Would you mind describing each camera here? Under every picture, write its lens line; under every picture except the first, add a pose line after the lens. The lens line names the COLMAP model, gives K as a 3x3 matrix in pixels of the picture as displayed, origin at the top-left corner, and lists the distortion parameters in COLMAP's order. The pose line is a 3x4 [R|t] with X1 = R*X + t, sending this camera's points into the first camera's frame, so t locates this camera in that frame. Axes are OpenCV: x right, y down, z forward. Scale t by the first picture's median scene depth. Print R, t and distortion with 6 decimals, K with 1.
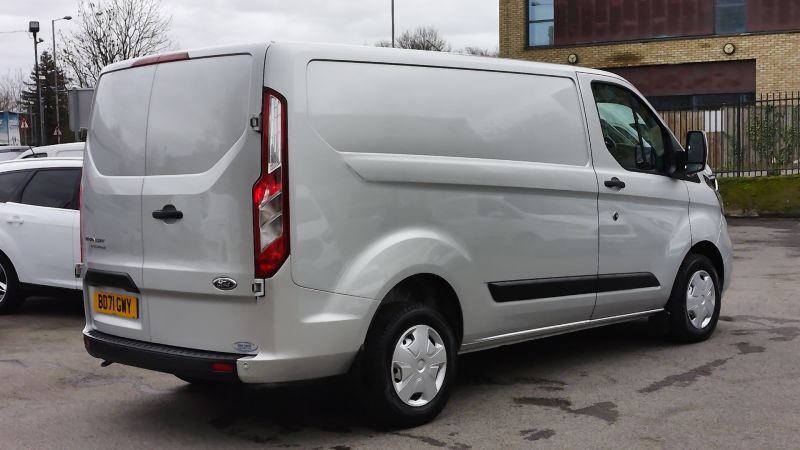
lens RADIAL K [[1066.5, 0, 400.0], [0, 1066.5, 225.0], [0, 0, 1]] dist [0.187630, -0.755489]
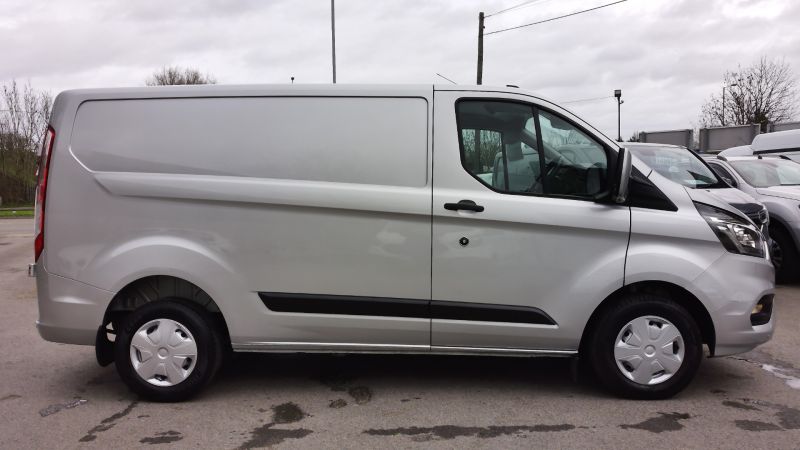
lens RADIAL K [[653.8, 0, 400.0], [0, 653.8, 225.0], [0, 0, 1]] dist [0.005676, 0.002100]
pose [[0.663806, 0.058738, -0.745594, 0.609724], [-0.053210, 0.998094, 0.031257, -0.038683], [0.746009, 0.018924, 0.665667, 0.599873]]
